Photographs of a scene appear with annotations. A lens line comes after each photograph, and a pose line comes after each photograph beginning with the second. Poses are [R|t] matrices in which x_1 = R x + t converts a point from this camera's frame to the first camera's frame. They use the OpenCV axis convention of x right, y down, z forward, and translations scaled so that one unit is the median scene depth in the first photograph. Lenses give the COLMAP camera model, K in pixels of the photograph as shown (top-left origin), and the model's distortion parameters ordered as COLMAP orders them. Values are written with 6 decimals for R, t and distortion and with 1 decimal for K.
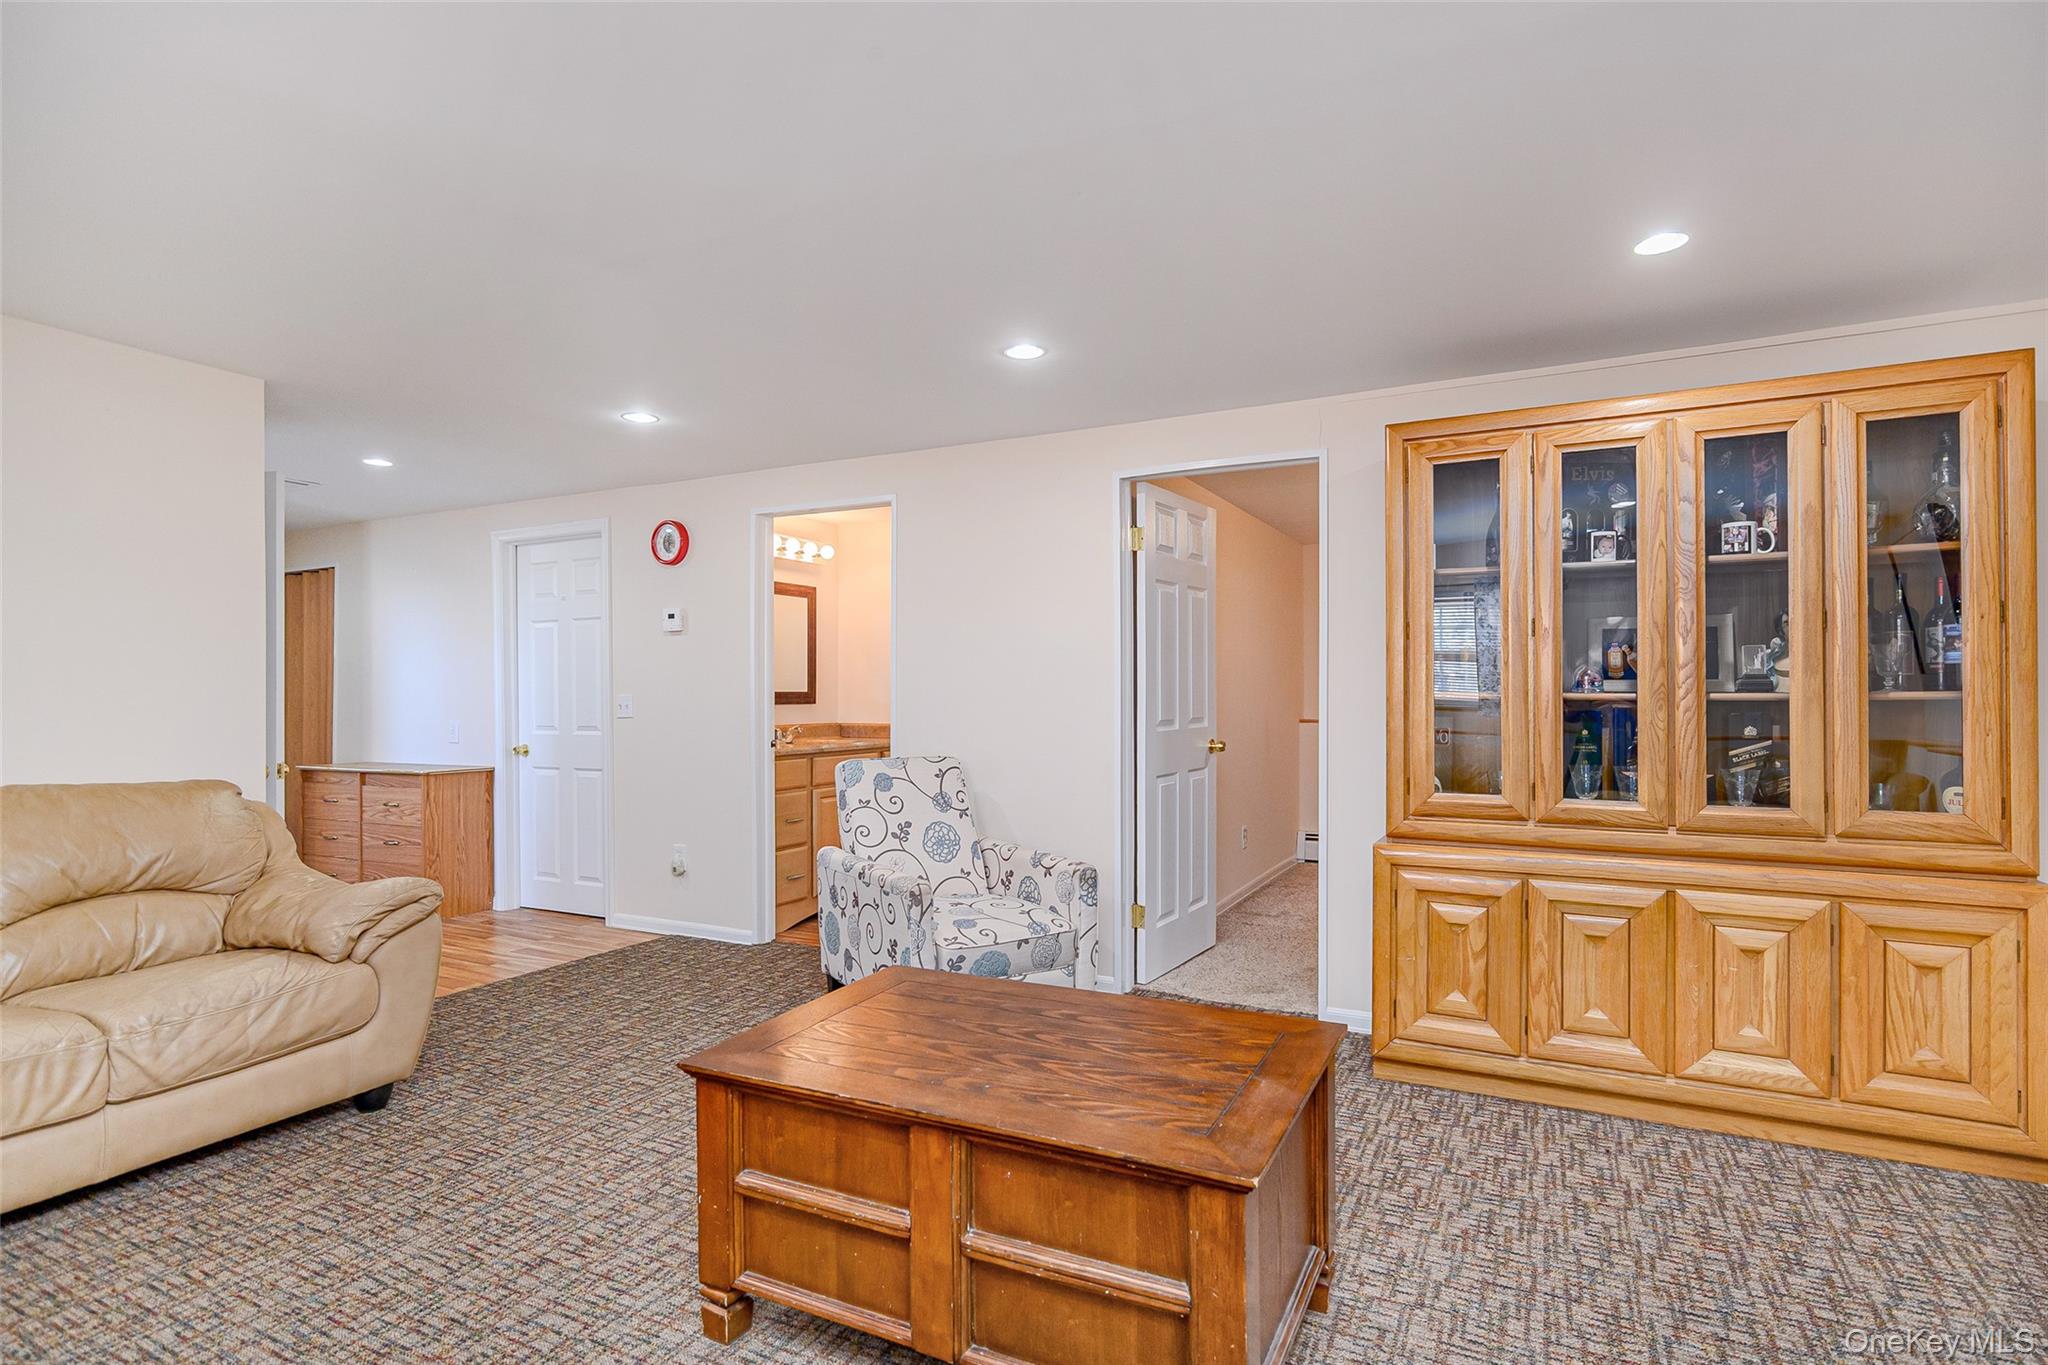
lens RADIAL K [[1047.2, 0, 1024.9], [0, 1047.2, 700.9], [0, 0, 1]] dist [-0.000463, 0.002544]
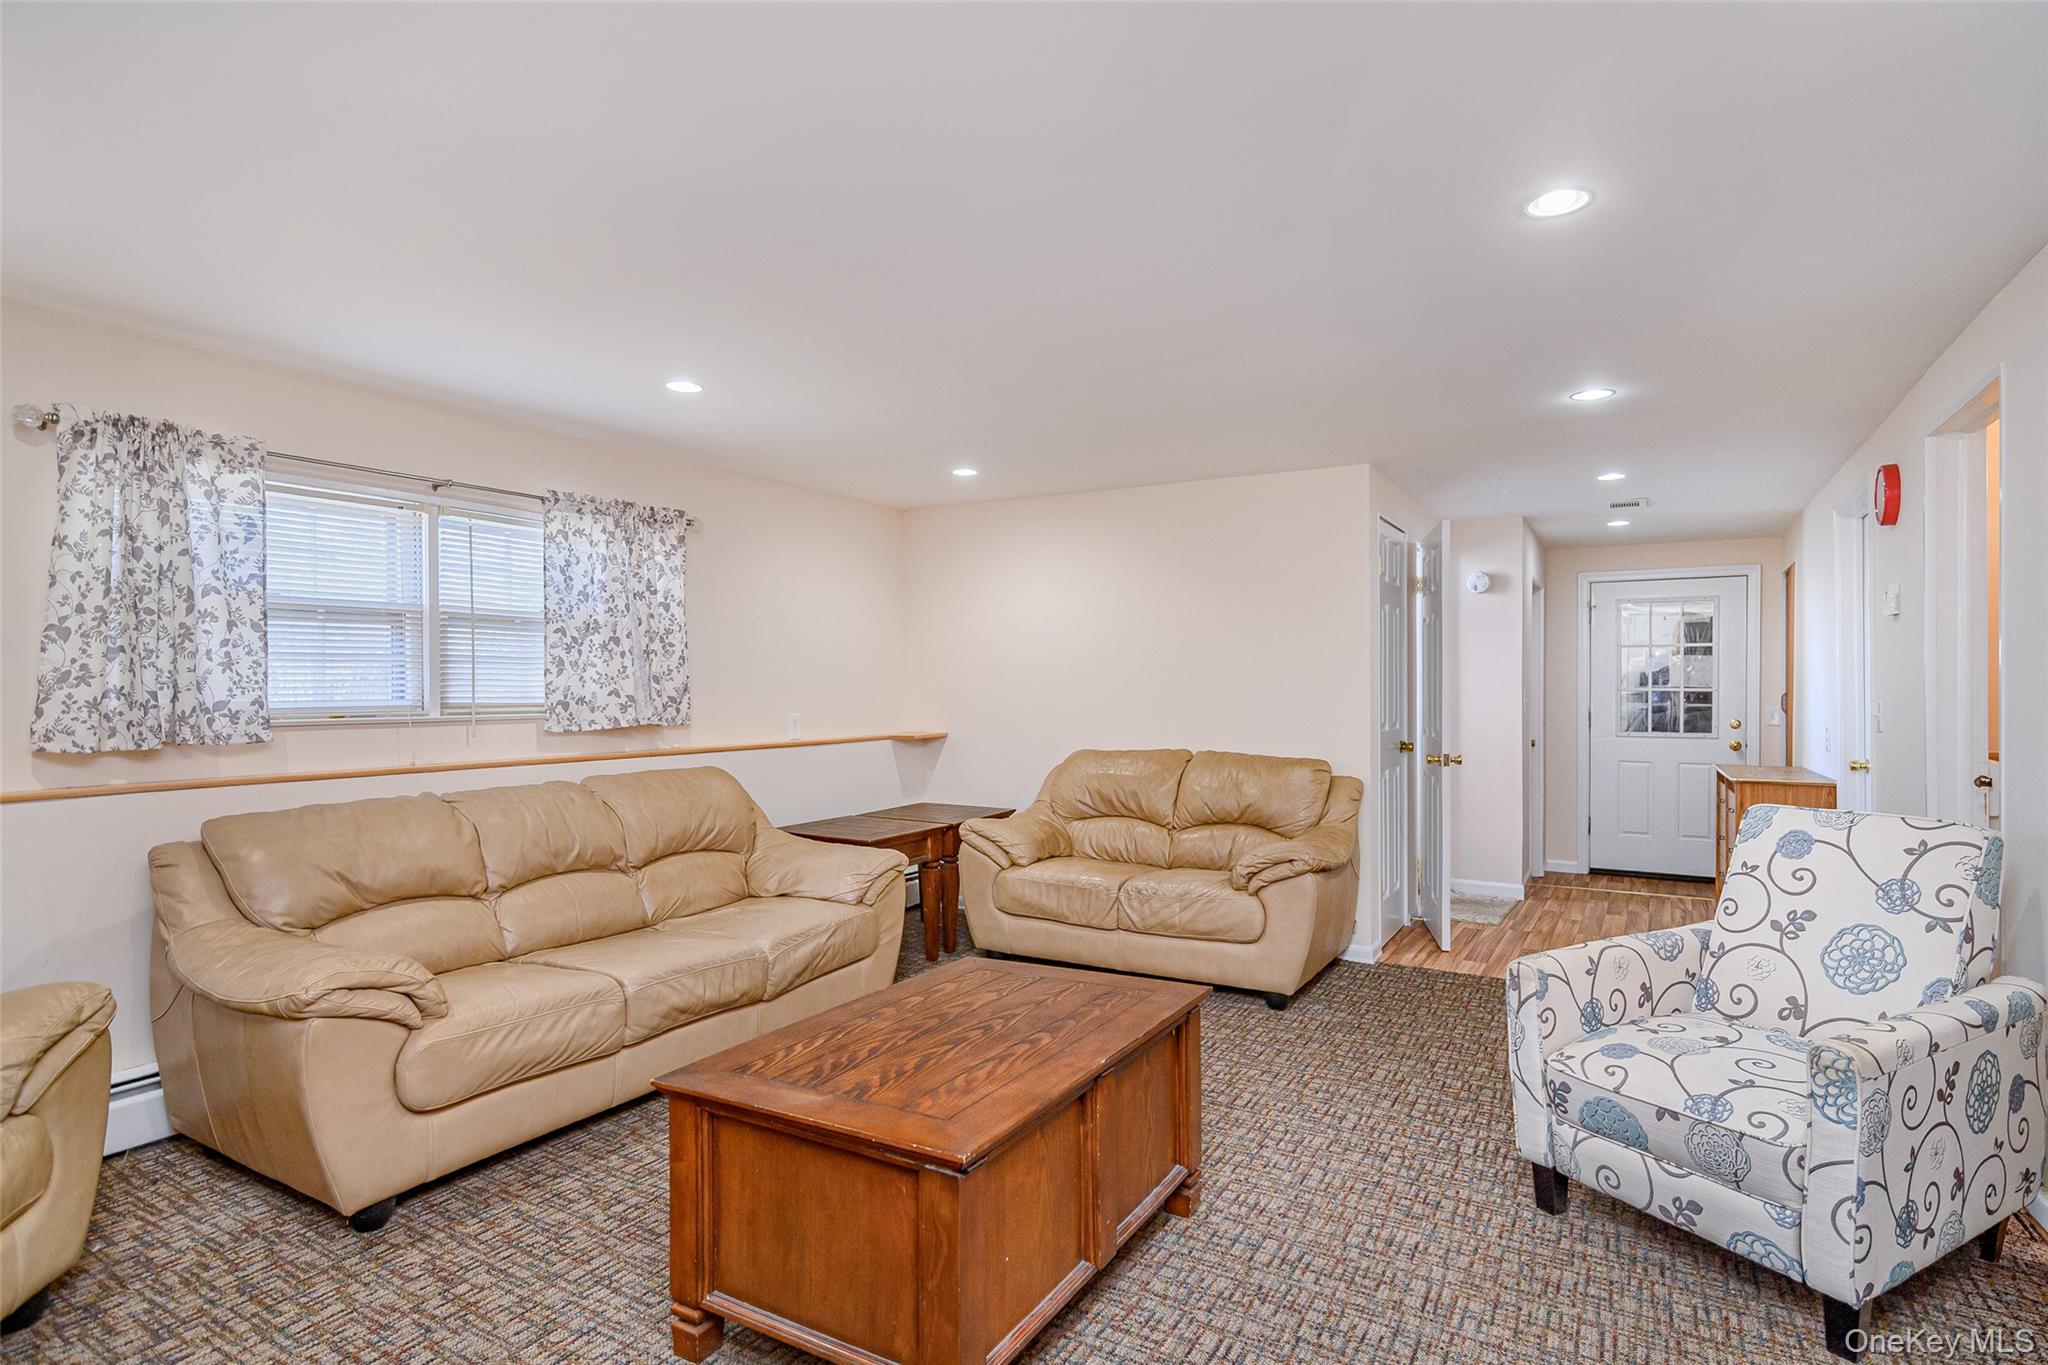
lens RADIAL K [[1047.2, 0, 1029.3], [0, 1047.2, 674.1], [0, 0, 1]] dist [-0.000463, 0.002544]
pose [[-0.061641, -0.009321, -0.998055, 0.739552], [-0.002972, 0.999954, -0.009155, -0.029684], [0.998094, 0.002401, -0.061666, 0.745326]]
